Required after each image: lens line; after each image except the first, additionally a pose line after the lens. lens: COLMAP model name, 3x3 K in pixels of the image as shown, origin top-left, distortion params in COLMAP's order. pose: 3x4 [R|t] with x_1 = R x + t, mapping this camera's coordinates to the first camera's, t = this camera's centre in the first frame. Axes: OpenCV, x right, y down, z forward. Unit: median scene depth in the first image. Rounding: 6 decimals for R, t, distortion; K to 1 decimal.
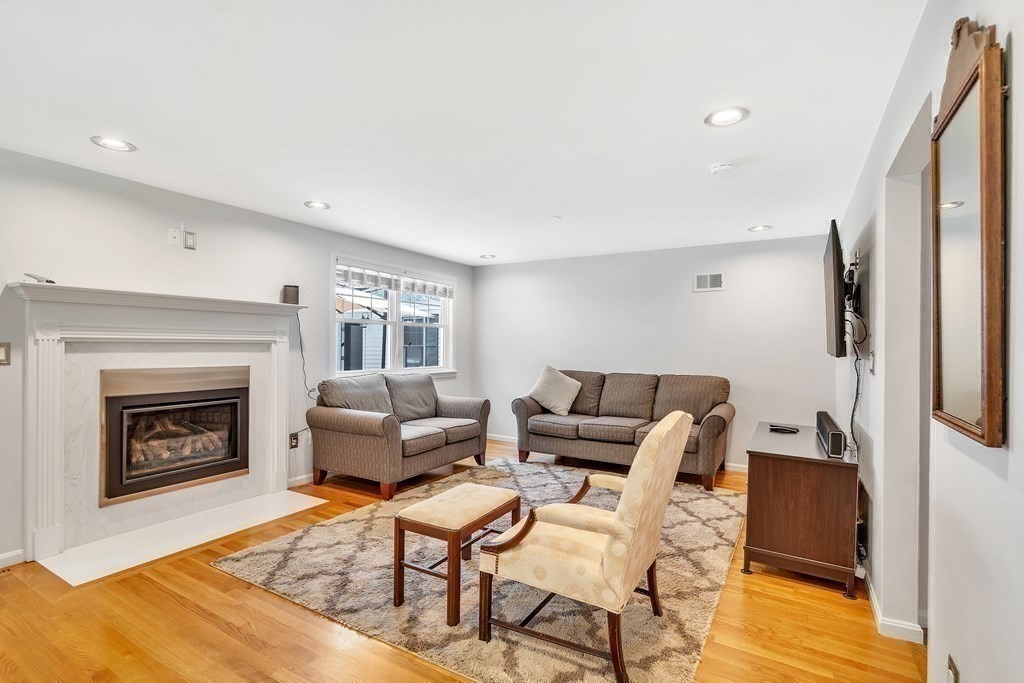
lens RADIAL K [[470.9, 0, 516.9], [0, 470.9, 346.4], [0, 0, 1]] dist [-0.004424, 0.002560]
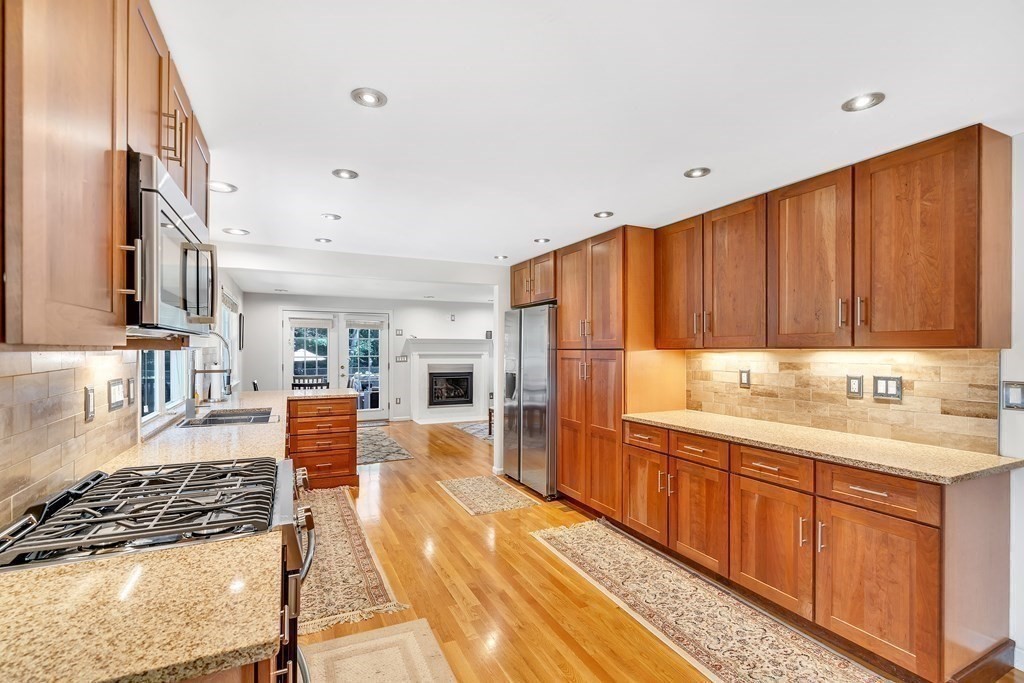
lens RADIAL K [[470.9, 0, 512.2], [0, 470.9, 348.1], [0, 0, 1]] dist [-0.004424, 0.002560]
pose [[0.814208, -0.002721, -0.580568, 1.200164], [0.002867, 0.999996, -0.000667, -0.045428], [0.580567, -0.001121, 0.814212, -1.054591]]
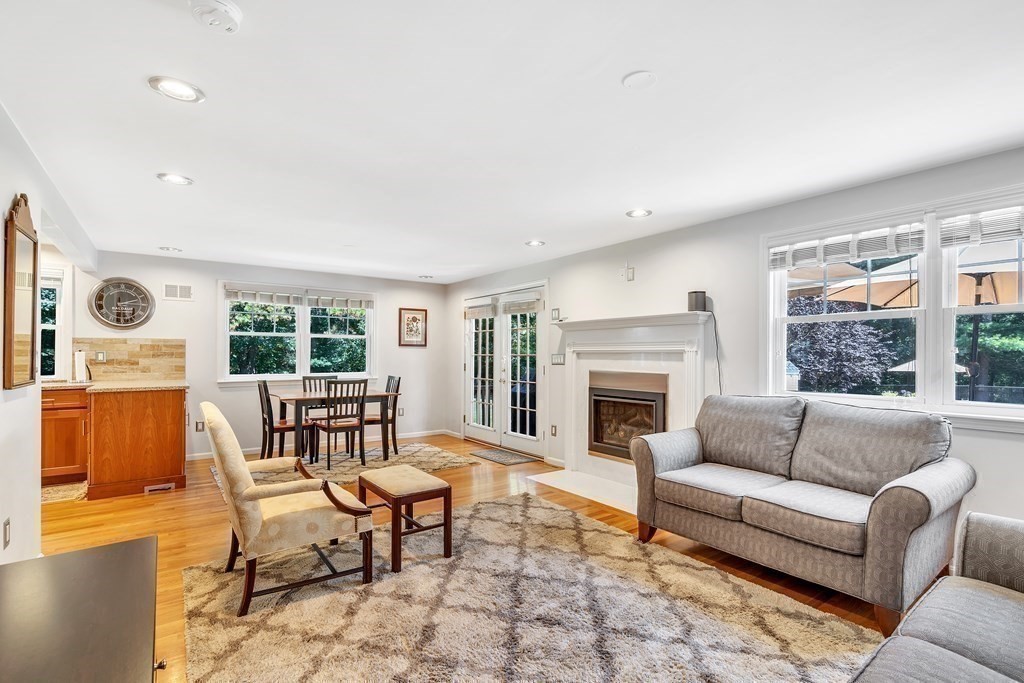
lens RADIAL K [[470.9, 0, 486.0], [0, 470.9, 356.1], [0, 0, 1]] dist [-0.004424, 0.002560]
pose [[-0.430752, -0.003903, -0.902462, 0.649346], [-0.004184, 0.999989, -0.002327, 0.005664], [0.902461, 0.002774, -0.430763, 1.215792]]
